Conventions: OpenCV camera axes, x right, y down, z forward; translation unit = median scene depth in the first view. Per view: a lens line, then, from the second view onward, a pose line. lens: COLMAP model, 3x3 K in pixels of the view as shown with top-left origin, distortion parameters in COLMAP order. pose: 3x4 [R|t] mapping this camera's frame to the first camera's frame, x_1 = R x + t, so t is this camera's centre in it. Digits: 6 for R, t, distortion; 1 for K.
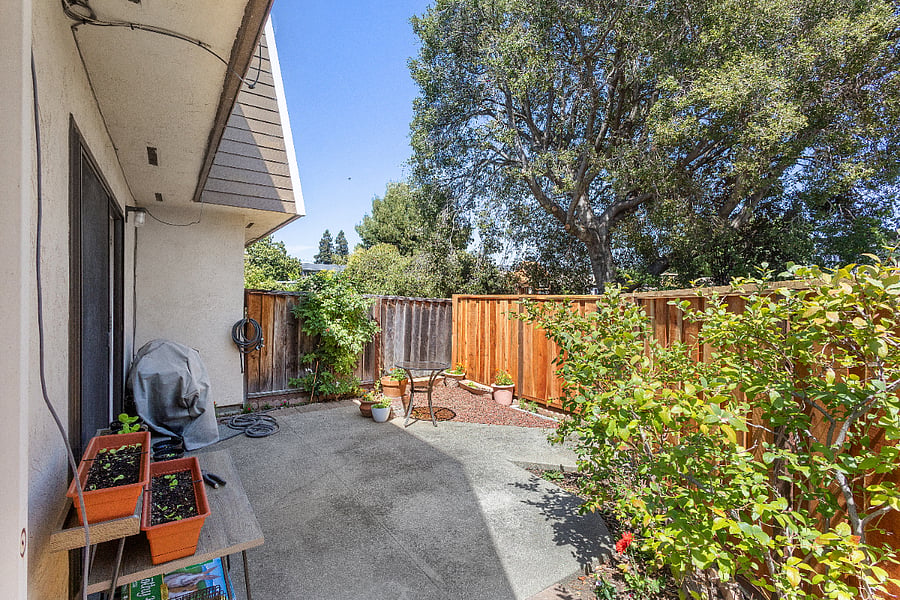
lens RADIAL K [[421.7, 0, 446.0], [0, 421.7, 294.4], [0, 0, 1]] dist [0.003937, 0.000684]
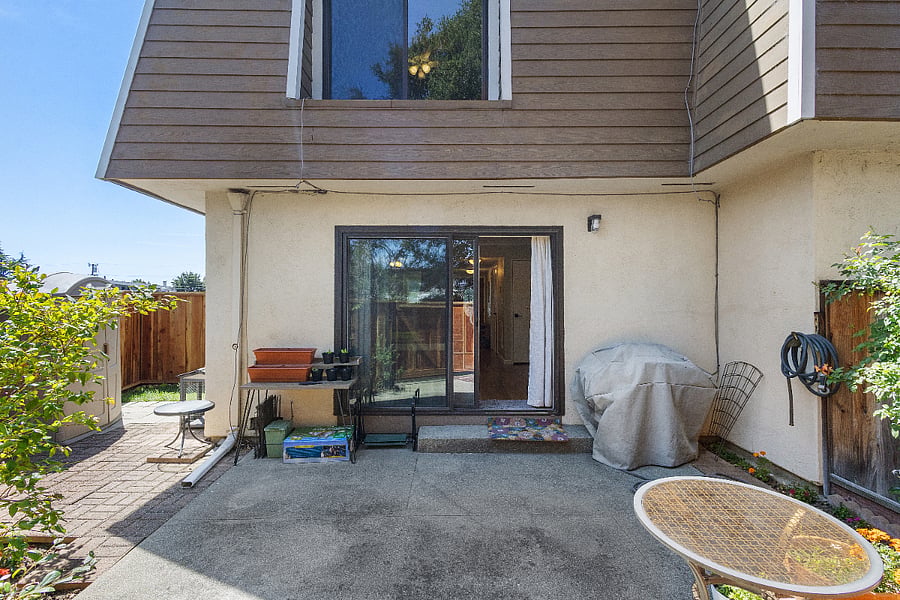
lens RADIAL K [[421.7, 0, 457.4], [0, 421.7, 303.1], [0, 0, 1]] dist [0.003937, 0.000684]
pose [[-0.543123, -0.012139, -0.839565, 0.350177], [-0.003548, 0.999920, -0.012162, 0.032999], [0.839646, -0.003627, -0.543122, 1.234391]]
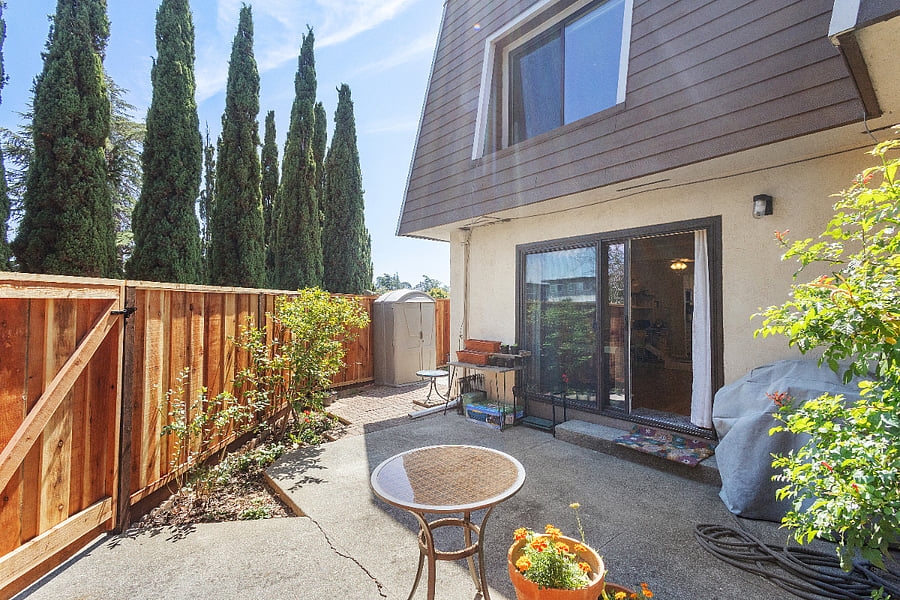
lens RADIAL K [[421.7, 0, 458.4], [0, 421.7, 305.4], [0, 0, 1]] dist [0.003937, 0.000684]
pose [[-0.992370, -0.019018, -0.121821, -0.022056], [-0.017698, 0.999772, -0.011914, 0.035634], [0.122020, -0.009668, -0.992481, 1.688539]]
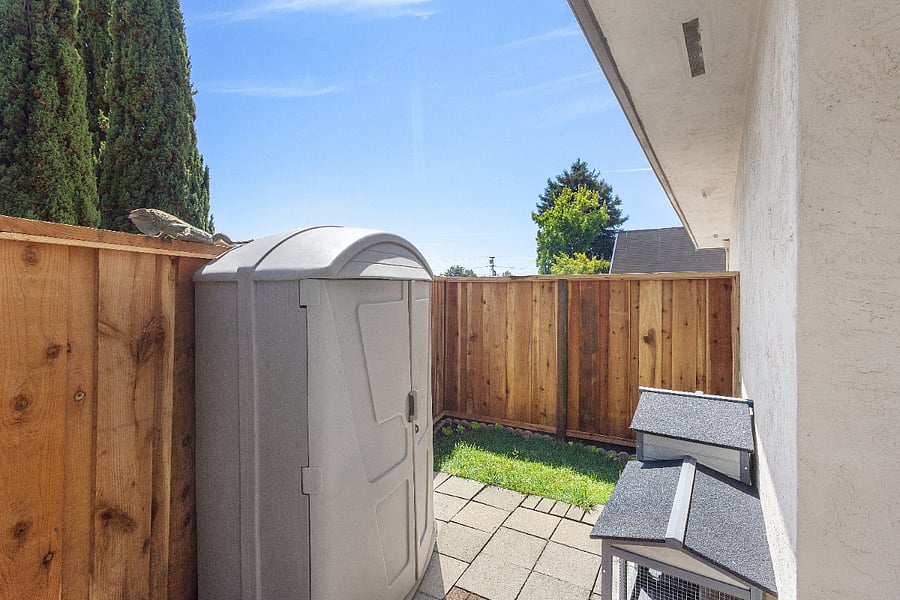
lens RADIAL K [[421.7, 0, 453.3], [0, 421.7, 292.2], [0, 0, 1]] dist [0.003937, 0.000684]
pose [[-0.908324, -0.017803, -0.417888, 0.067027], [-0.014484, 0.999833, -0.011114, 0.023530], [0.418016, -0.004043, -0.908430, 0.275229]]
